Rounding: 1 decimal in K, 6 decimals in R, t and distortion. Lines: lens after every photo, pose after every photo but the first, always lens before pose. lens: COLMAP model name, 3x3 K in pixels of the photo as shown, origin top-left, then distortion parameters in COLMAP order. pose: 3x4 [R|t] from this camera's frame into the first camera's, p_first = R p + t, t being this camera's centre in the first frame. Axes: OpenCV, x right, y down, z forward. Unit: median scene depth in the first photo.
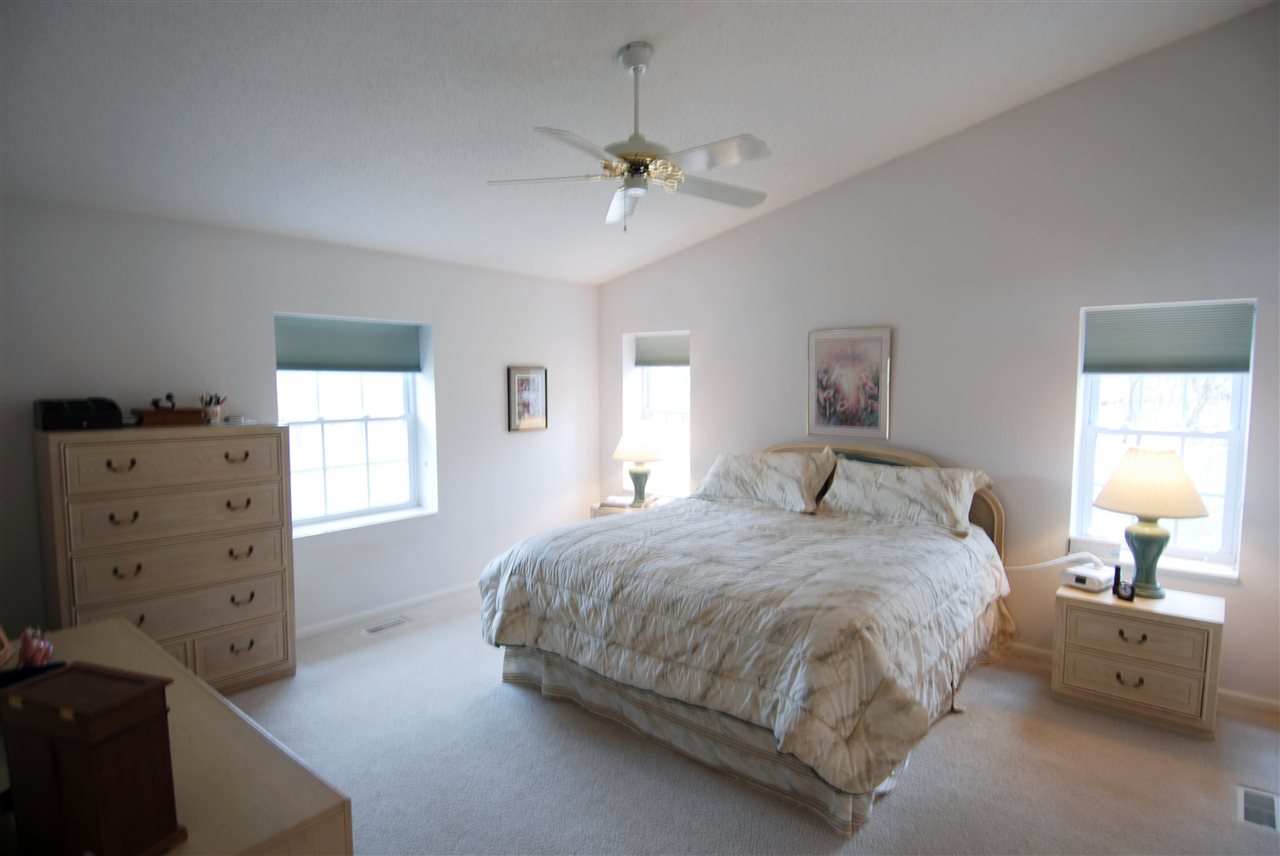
lens RADIAL K [[671.9, 0, 648.5], [0, 671.9, 430.5], [0, 0, 1]] dist [0.052531, -0.056399]
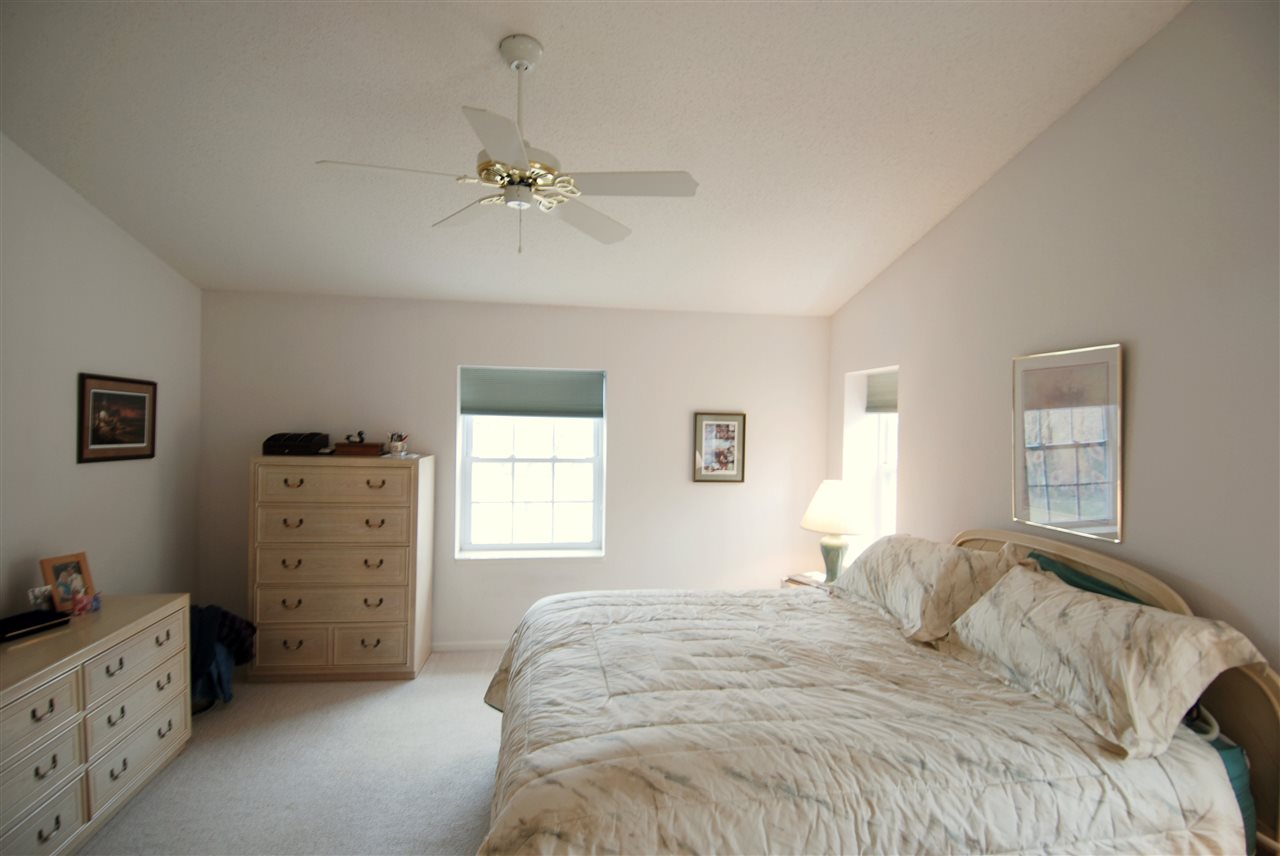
lens RADIAL K [[671.9, 0, 648.5], [0, 671.9, 430.5], [0, 0, 1]] dist [0.052531, -0.056399]
pose [[0.747589, 0.021964, -0.663798, 0.500343], [-0.069794, 0.996517, -0.045631, -0.031112], [0.660484, 0.080442, 0.746518, 0.363320]]
